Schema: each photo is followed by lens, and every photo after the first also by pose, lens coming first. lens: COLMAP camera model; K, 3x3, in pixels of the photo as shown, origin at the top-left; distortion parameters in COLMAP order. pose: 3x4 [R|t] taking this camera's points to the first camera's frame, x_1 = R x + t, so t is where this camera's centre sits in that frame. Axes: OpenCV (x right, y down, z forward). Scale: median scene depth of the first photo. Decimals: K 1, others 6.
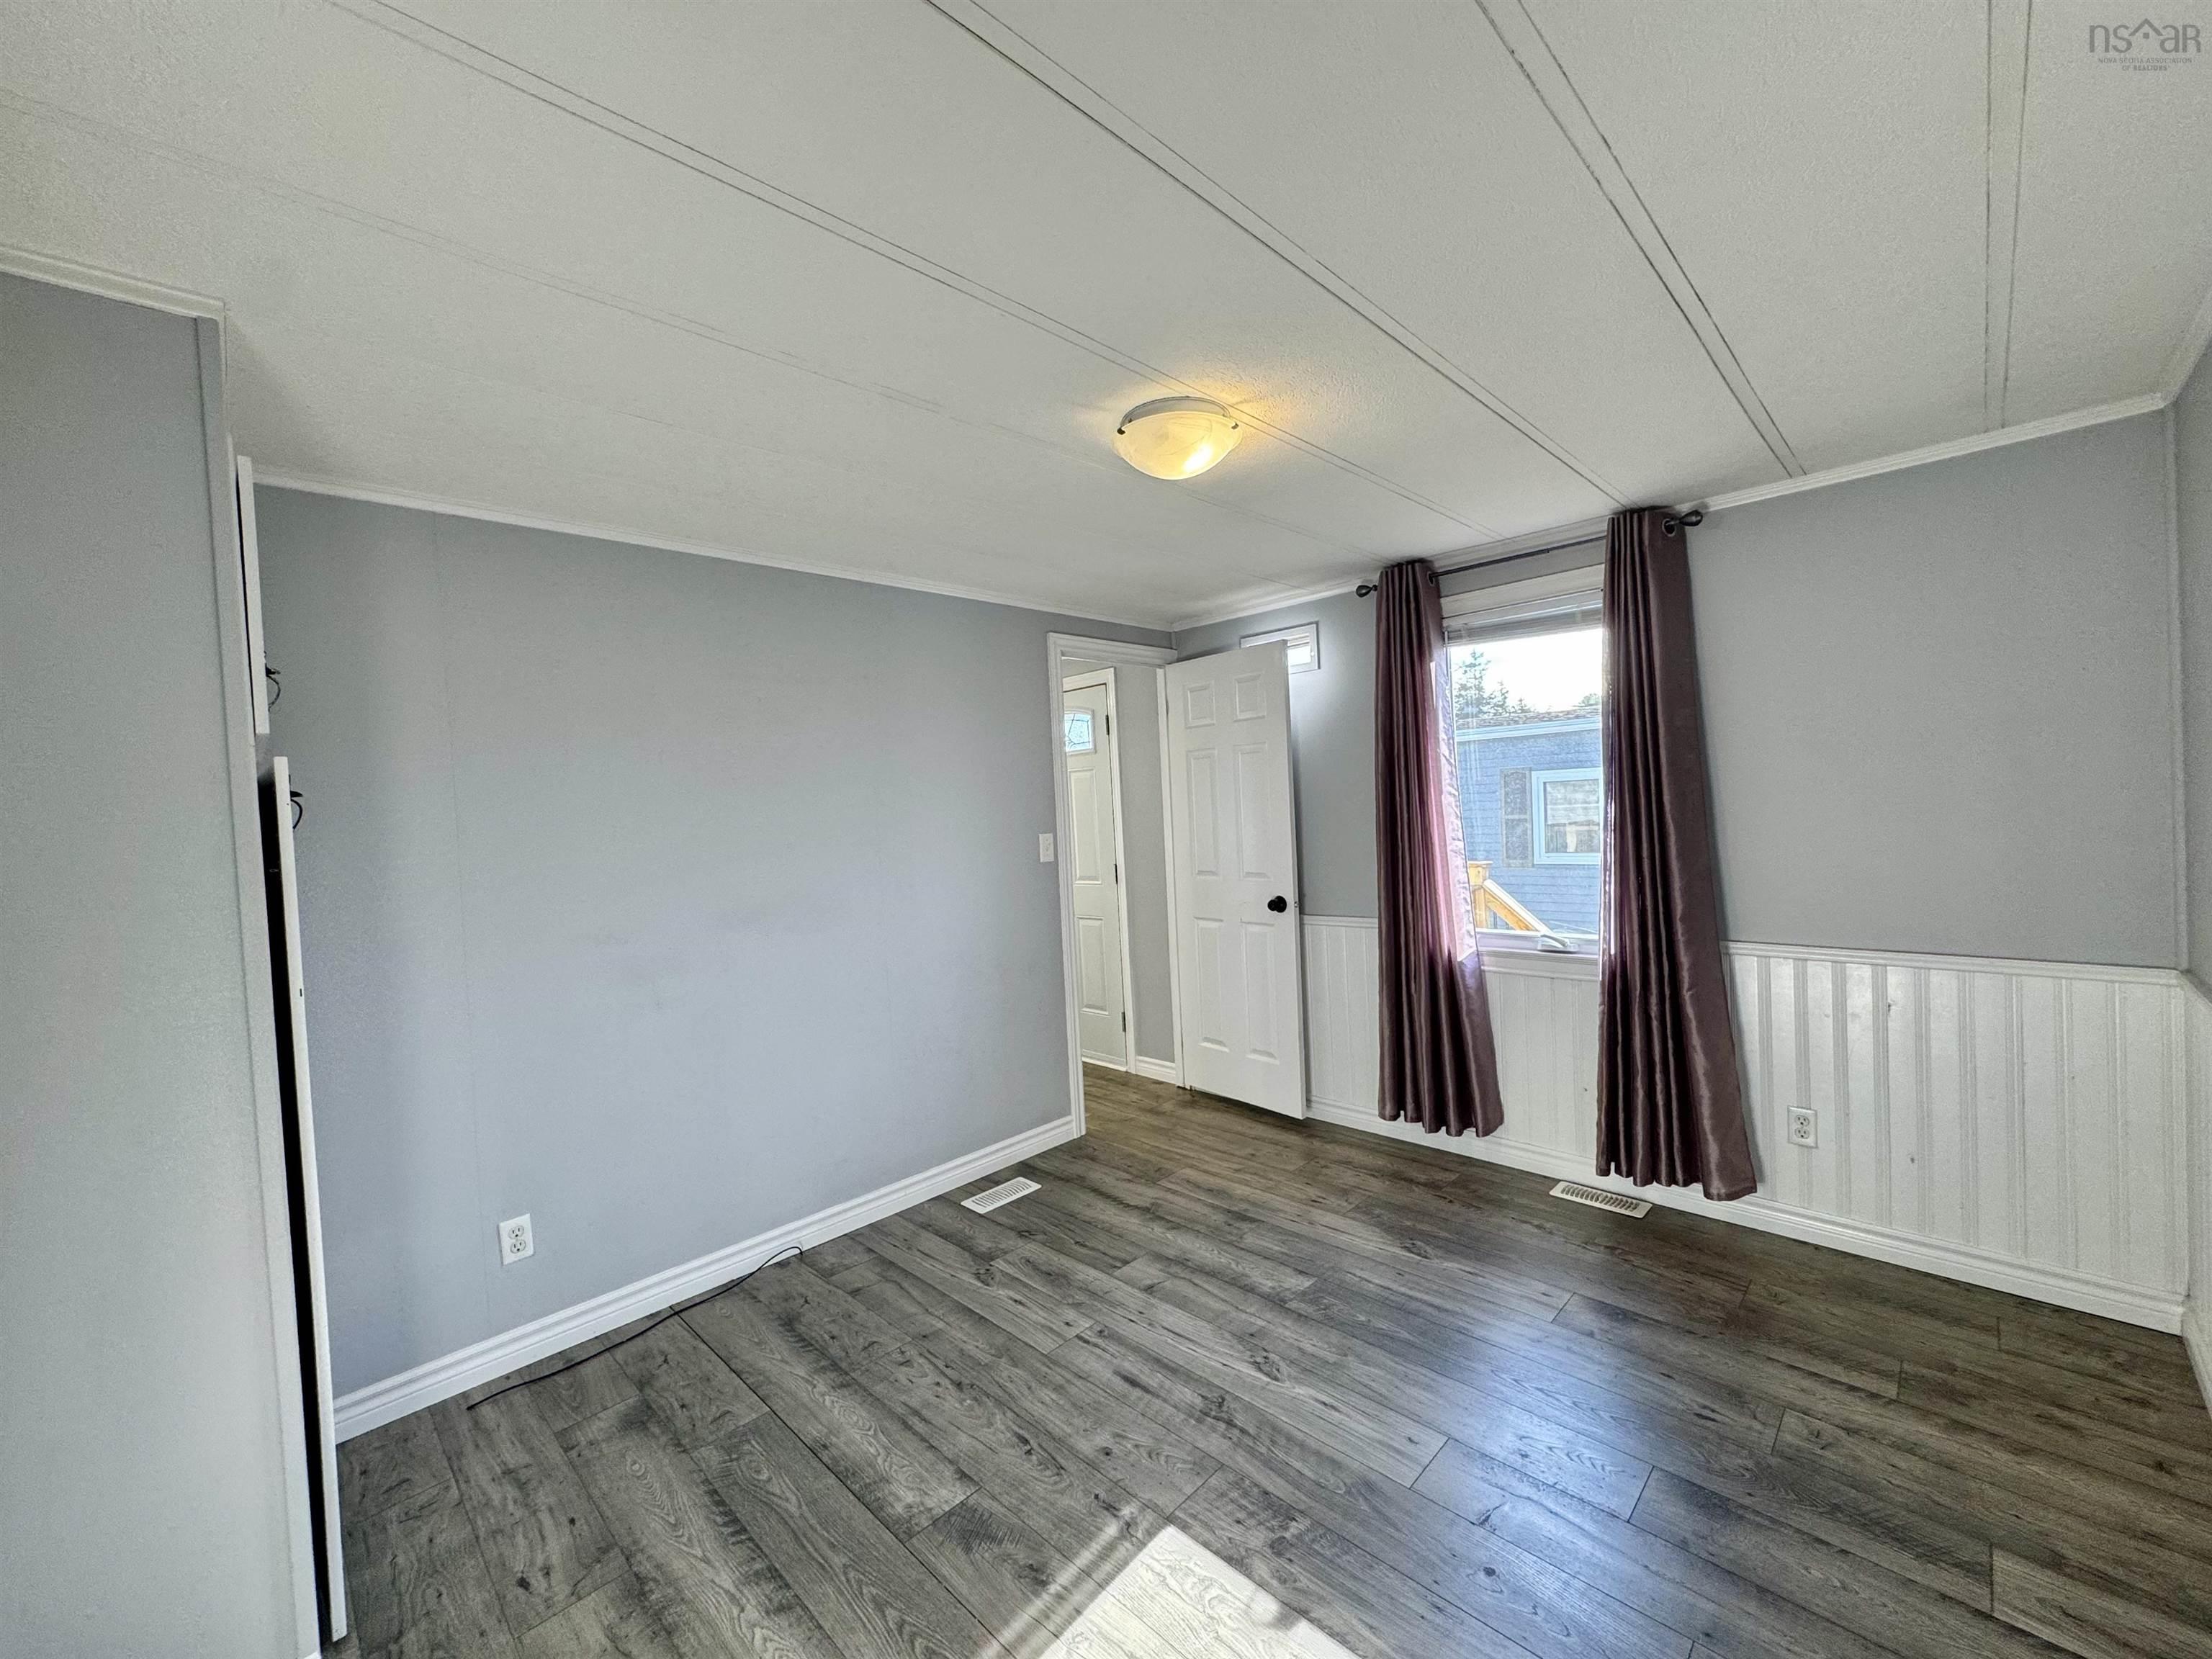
lens RADIAL K [[881.7, 0, 1106.0], [0, 881.7, 829.5], [0, 0, 1]] dist [0.001871, 0.000274]
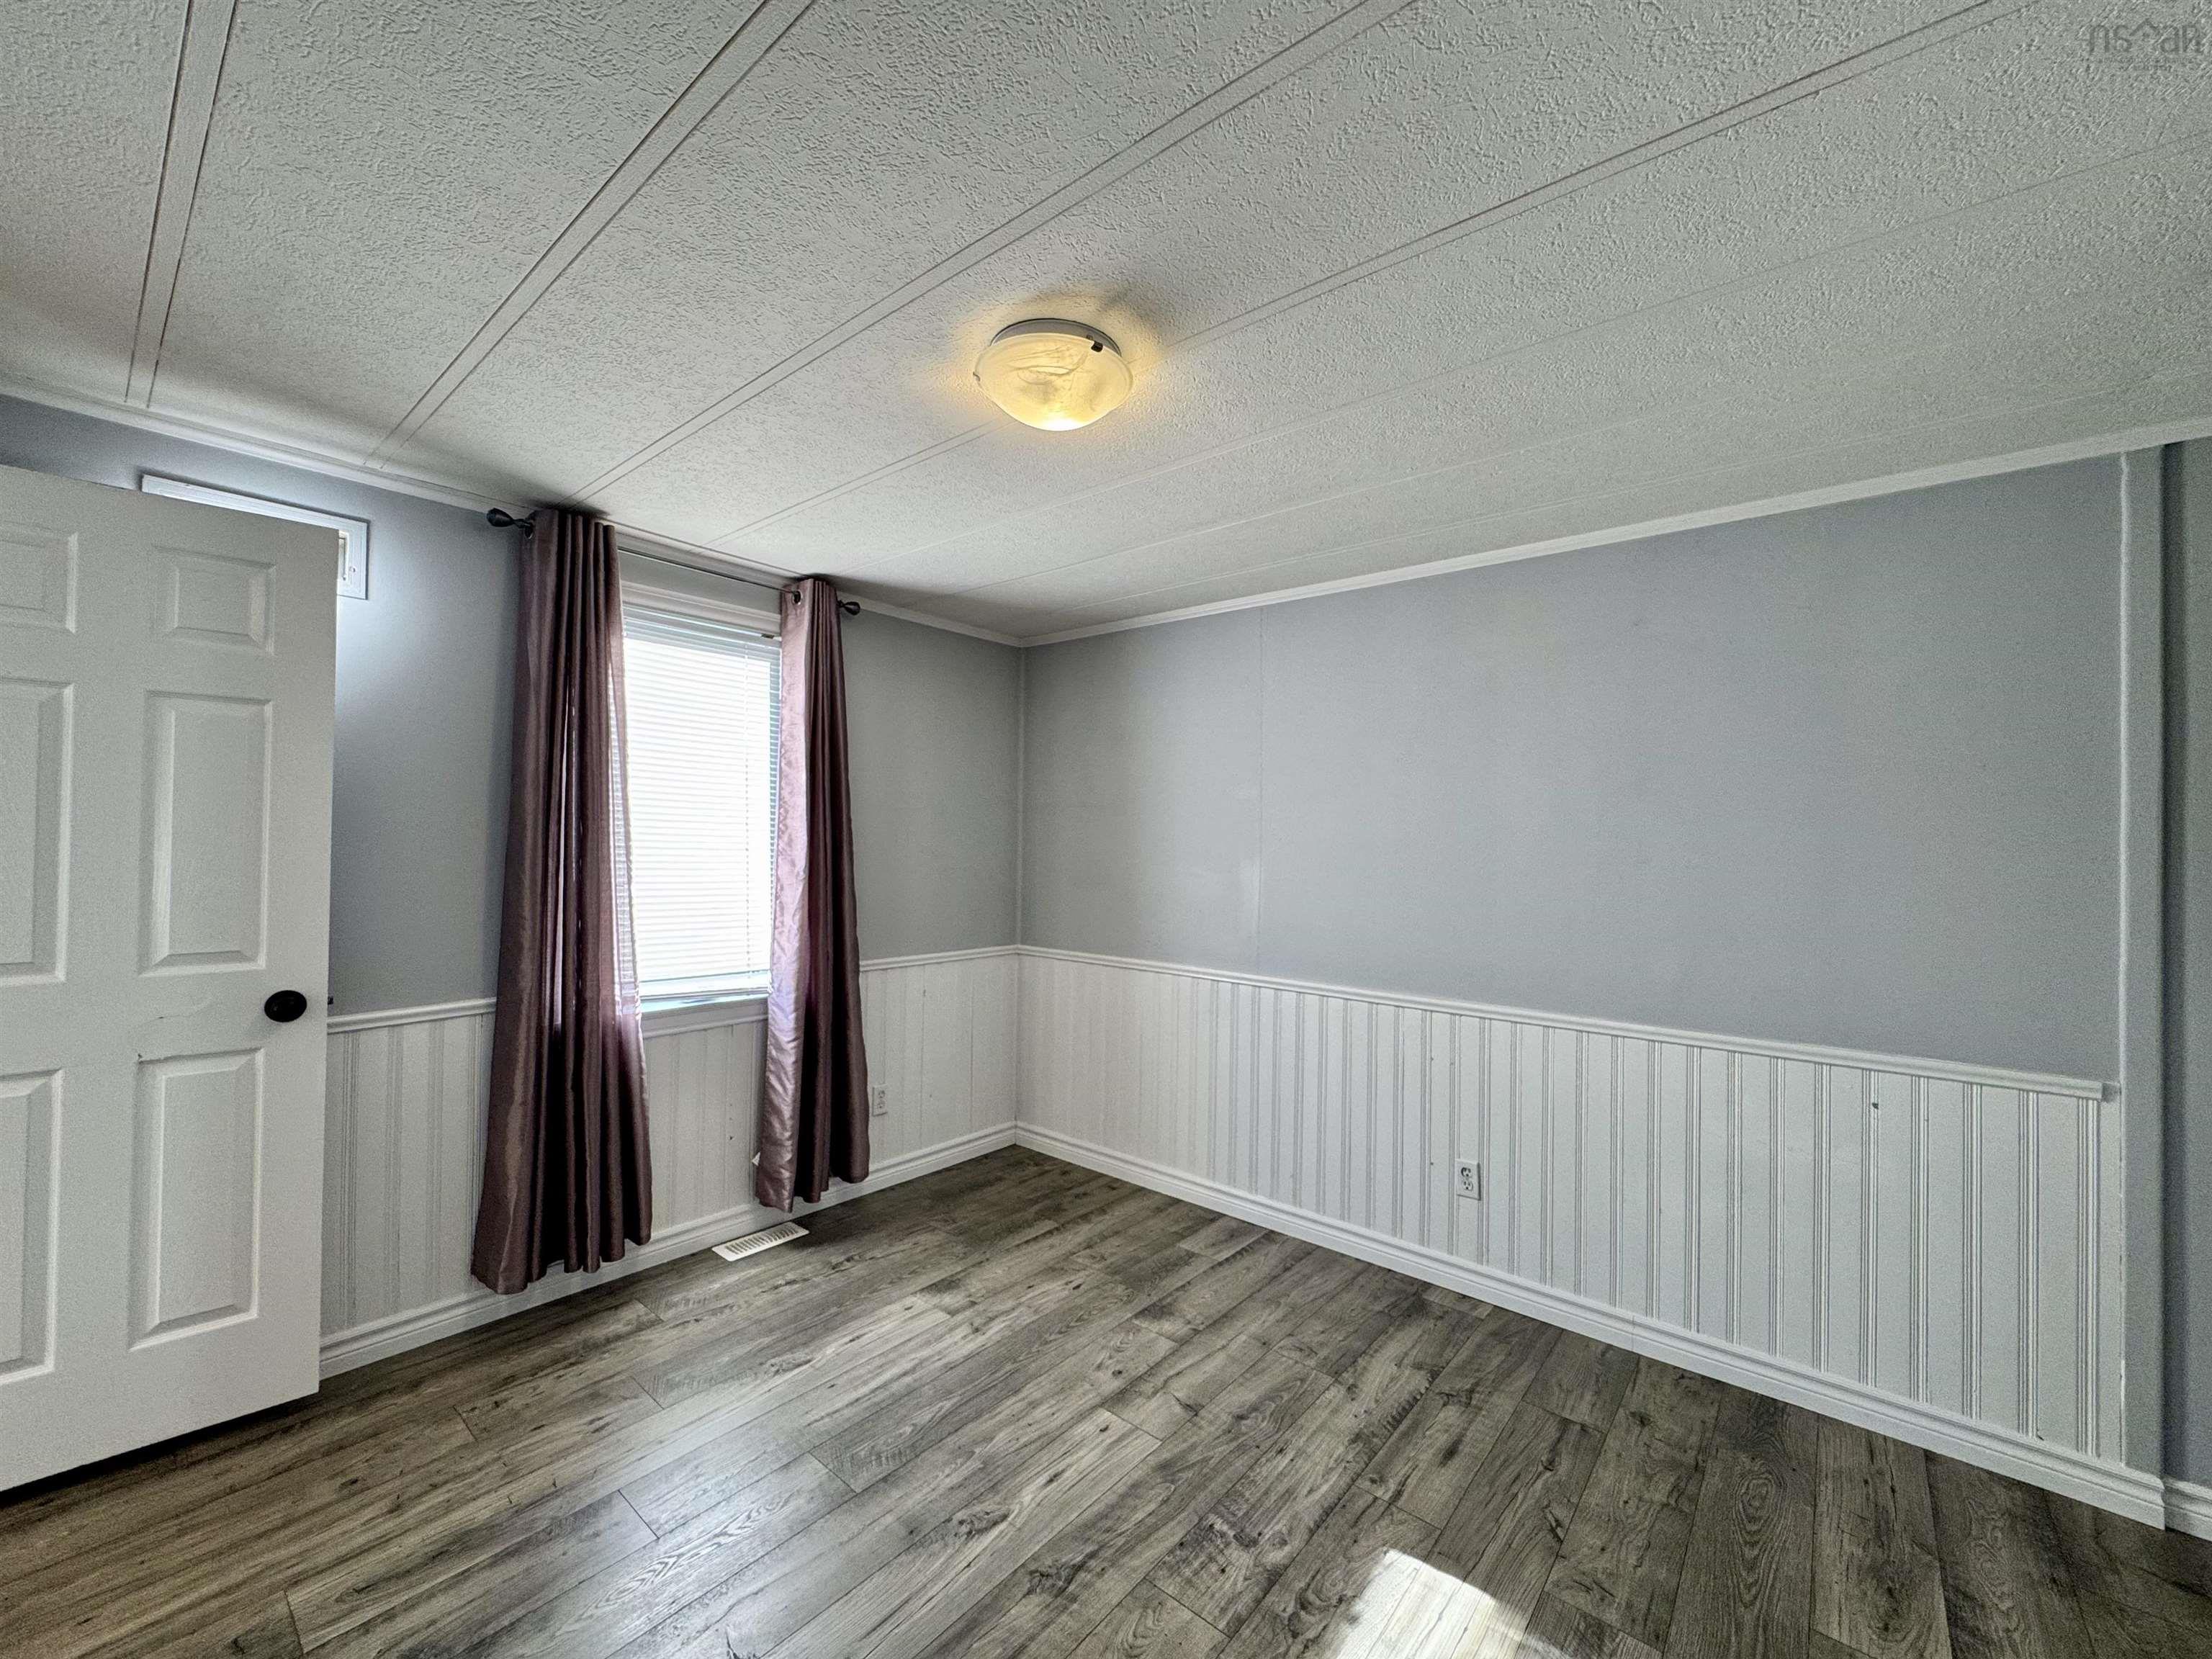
lens RADIAL K [[877.4, 0, 1100.7], [0, 877.4, 837.4], [0, 0, 1]] dist [0.001008, 0.000309]
pose [[-0.084238, 0.050918, 0.995144, -0.679401], [0.005930, 0.998701, -0.050598, 0.021473], [-0.996428, 0.001639, -0.084431, 0.980807]]
